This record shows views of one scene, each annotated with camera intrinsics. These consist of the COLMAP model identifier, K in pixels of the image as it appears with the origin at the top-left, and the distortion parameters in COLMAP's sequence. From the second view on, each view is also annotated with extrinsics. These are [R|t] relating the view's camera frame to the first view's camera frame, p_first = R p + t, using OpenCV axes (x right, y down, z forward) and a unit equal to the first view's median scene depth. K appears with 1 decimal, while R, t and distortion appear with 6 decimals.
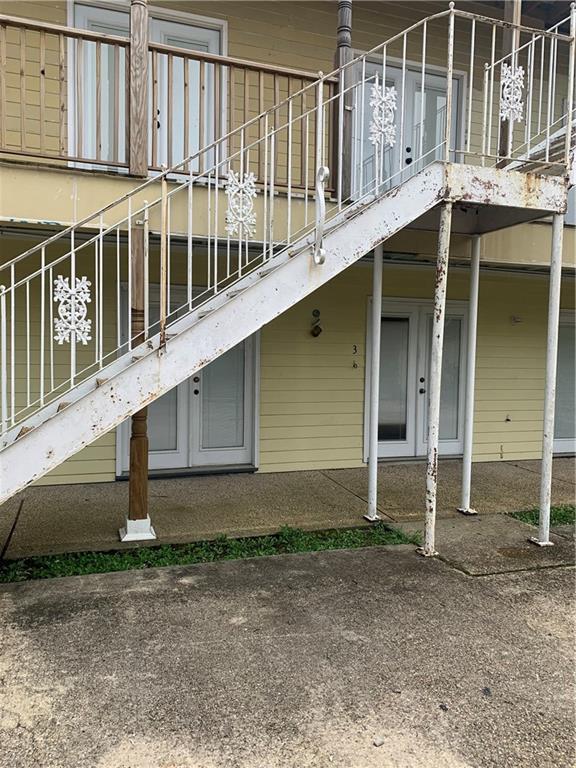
lens RADIAL K [[595.4, 0, 268.7], [0, 595.4, 389.6], [0, 0, 1]] dist [0.042048, -0.041022]
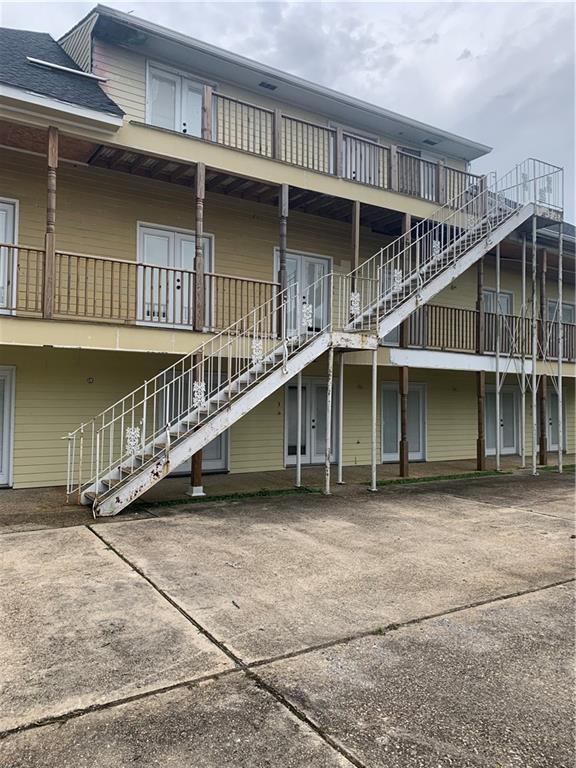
lens RADIAL K [[595.4, 0, 268.7], [0, 595.4, 389.6], [0, 0, 1]] dist [0.042048, -0.041022]
pose [[0.973922, -0.000016, 0.226882, -0.467048], [0.017765, 0.996935, -0.076188, 0.038225], [-0.226186, 0.078232, 0.970938, -1.196844]]
